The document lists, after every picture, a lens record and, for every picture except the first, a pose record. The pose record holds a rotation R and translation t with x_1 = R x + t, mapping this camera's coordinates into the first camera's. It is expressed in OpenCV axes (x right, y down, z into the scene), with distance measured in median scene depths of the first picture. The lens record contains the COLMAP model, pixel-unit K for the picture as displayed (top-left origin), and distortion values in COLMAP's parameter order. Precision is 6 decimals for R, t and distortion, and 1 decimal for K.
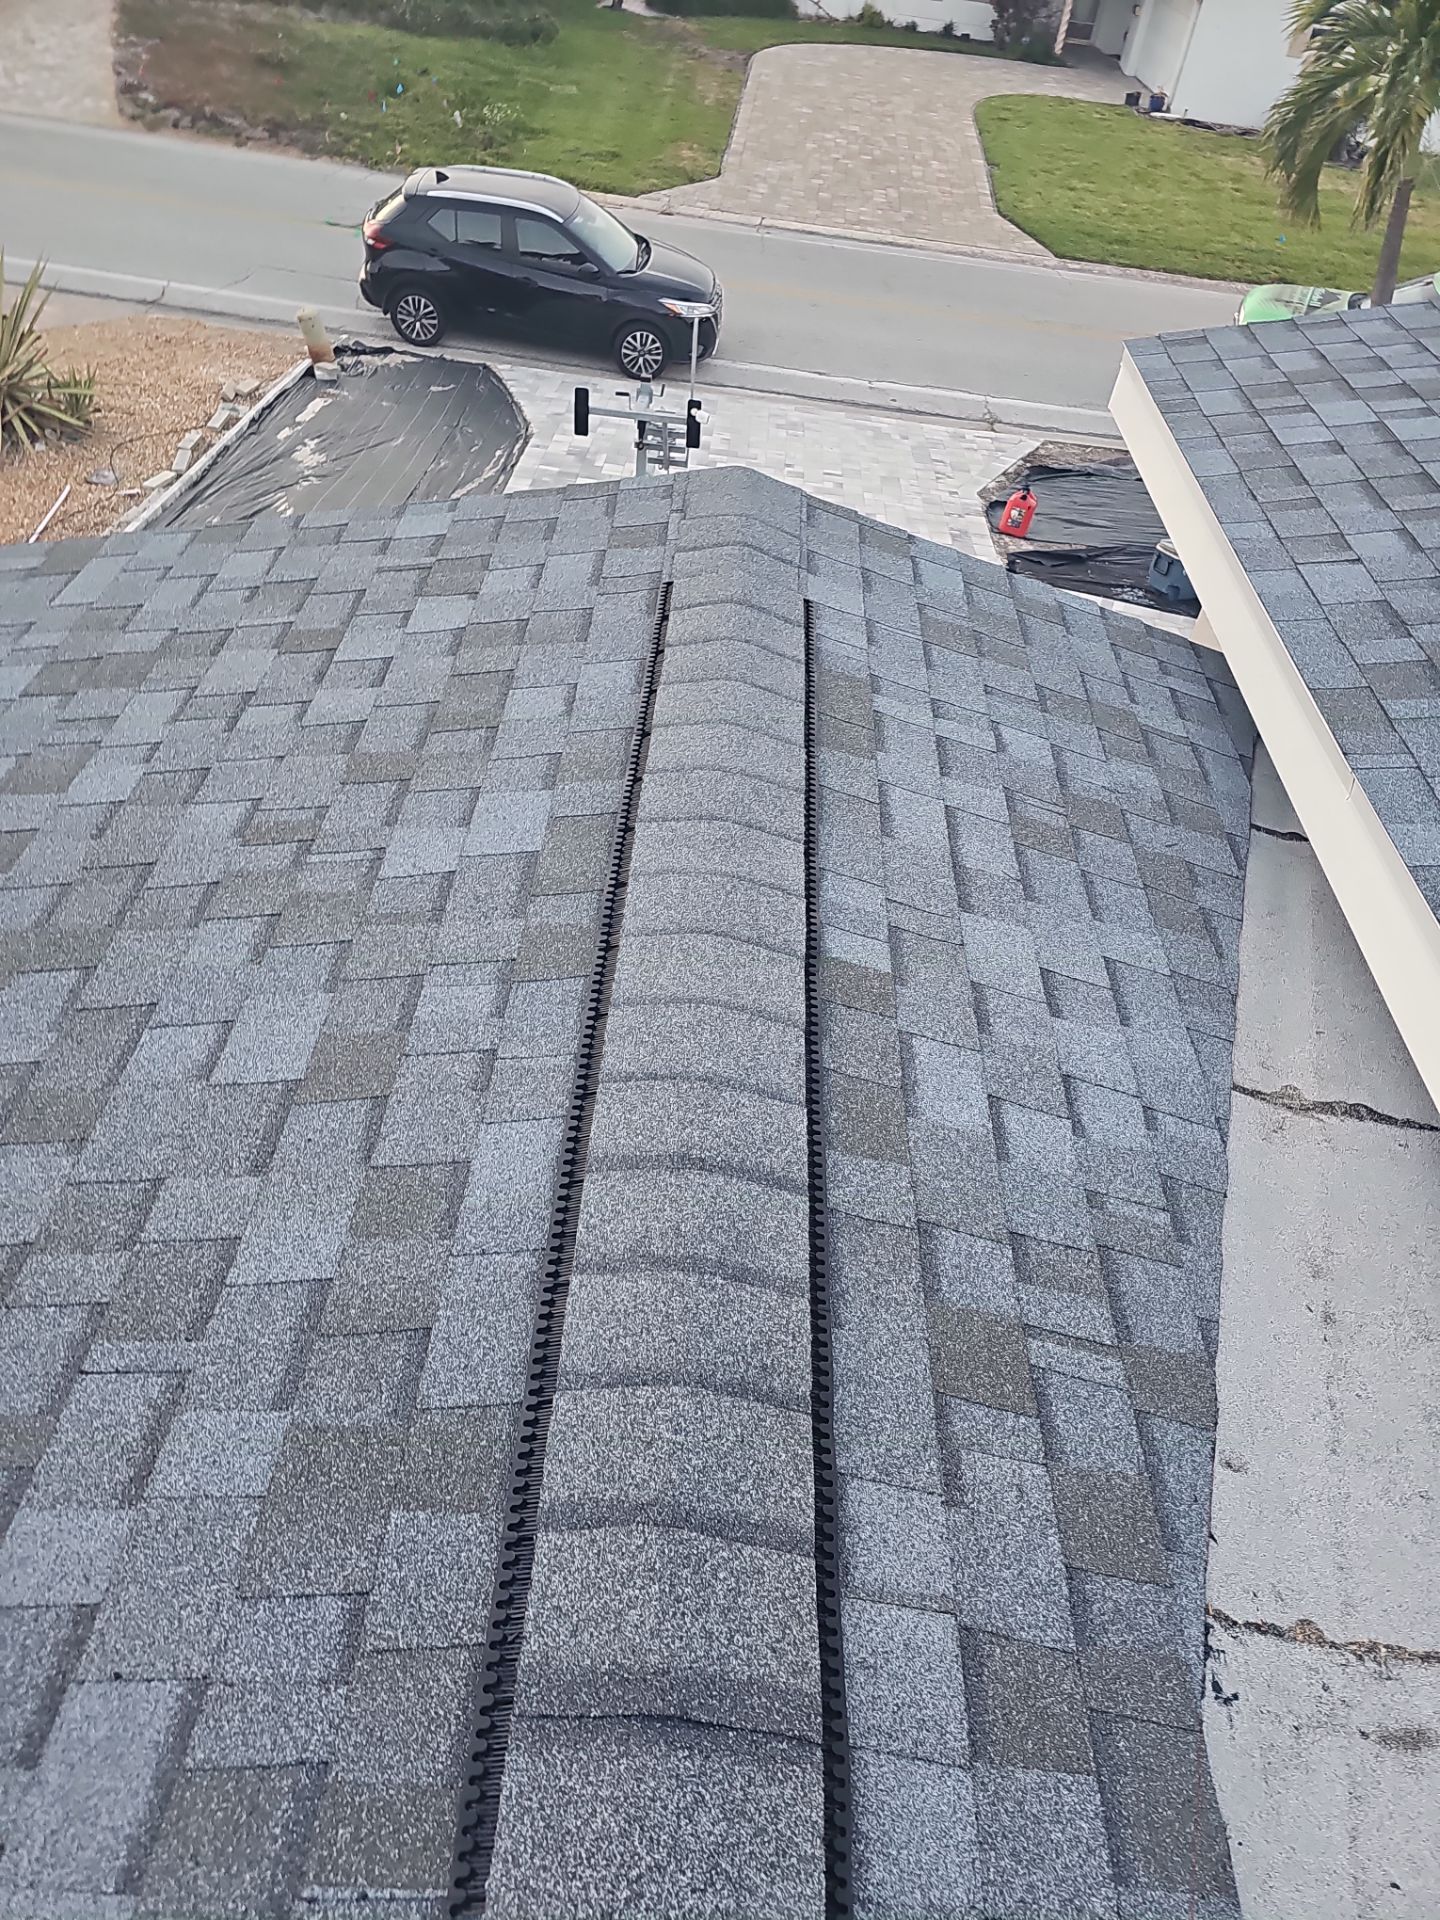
lens RADIAL K [[1274.7, 0, 711.4], [0, 1274.7, 944.9], [0, 0, 1]] dist [0.049597, -0.032104]
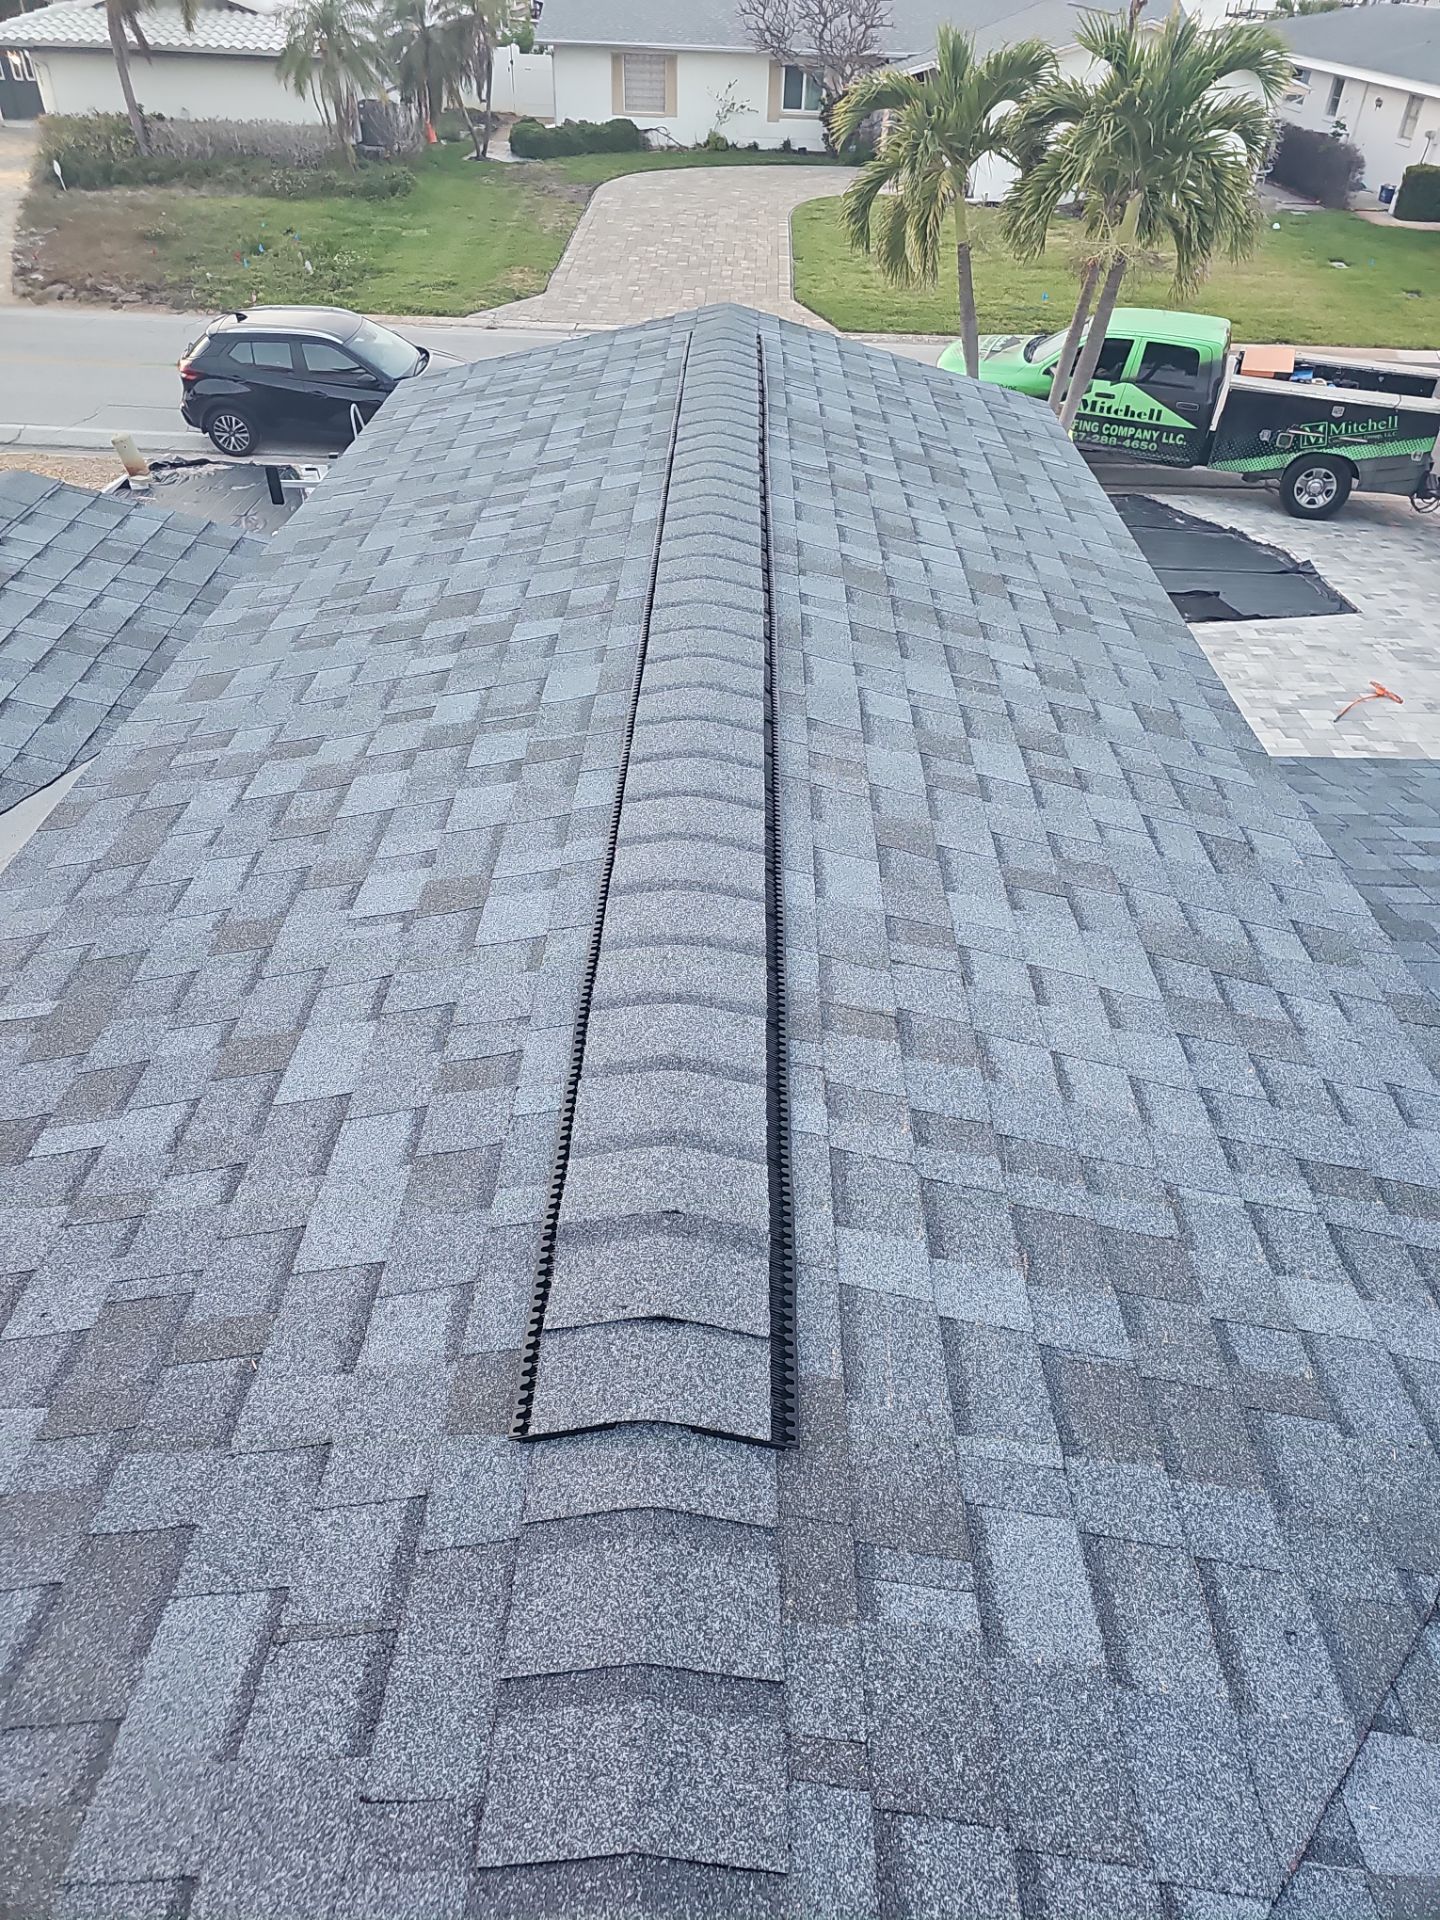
lens RADIAL K [[1255.1, 0, 734.8], [0, 1255.1, 942.3], [0, 0, 1]] dist [0.046644, -0.031190]
pose [[0.995472, -0.093581, -0.016665, 0.140183], [0.092385, 0.993791, -0.062001, 0.062145], [0.022364, 0.060180, 0.997937, -0.082711]]
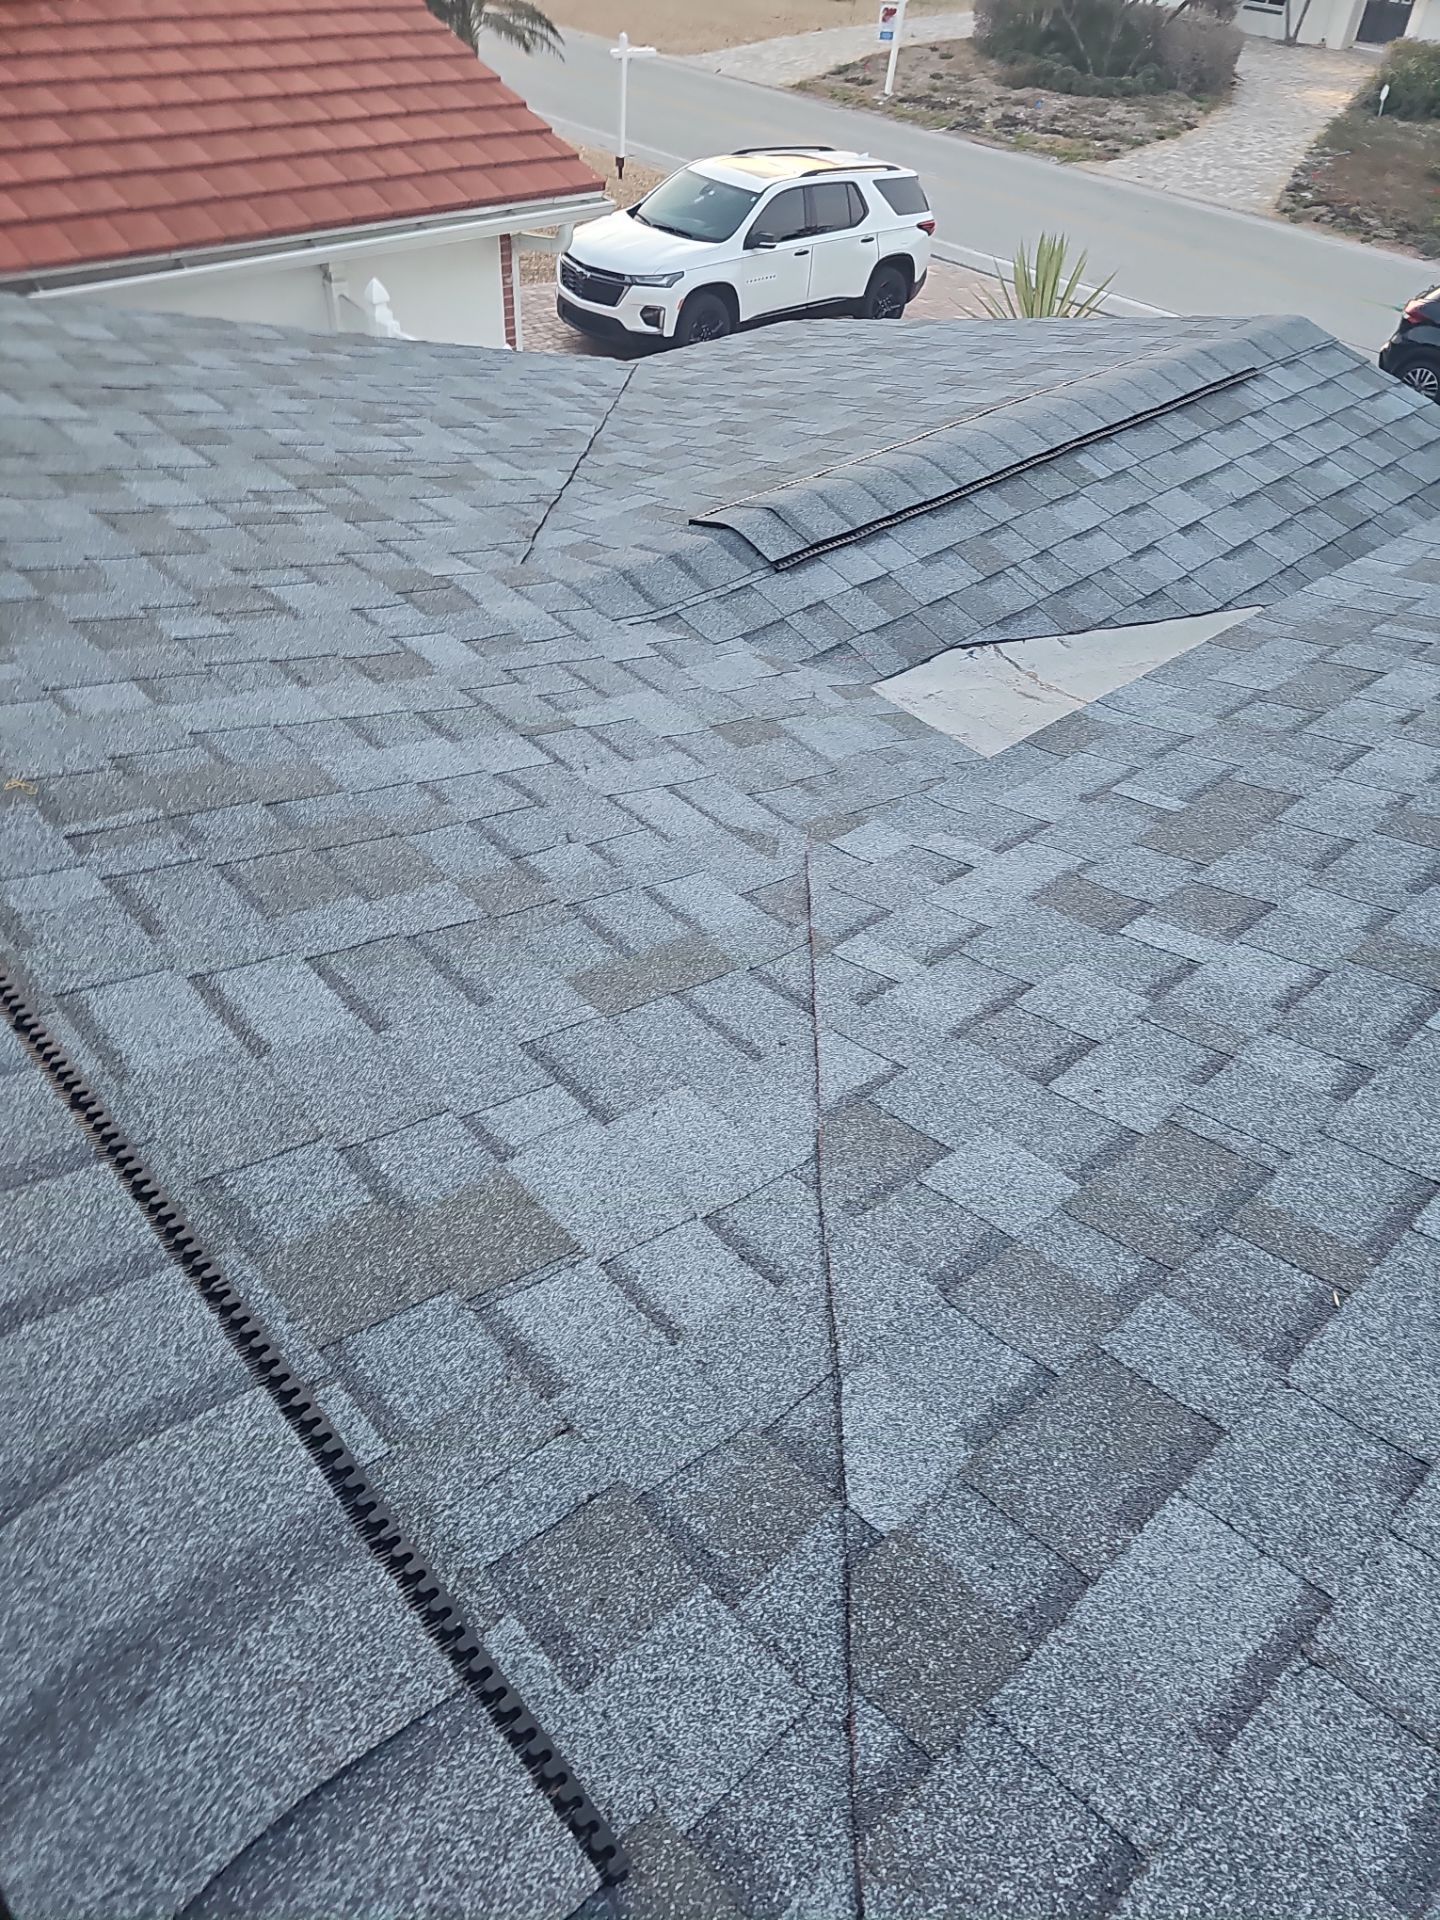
lens RADIAL K [[1266.9, 0, 741.5], [0, 1266.9, 970.6], [0, 0, 1]] dist [0.054019, -0.042244]
pose [[0.720852, 0.416425, -0.554042, 0.111881], [-0.448025, 0.889882, 0.085929, 0.074866], [0.528815, 0.186282, 0.828042, -0.070692]]
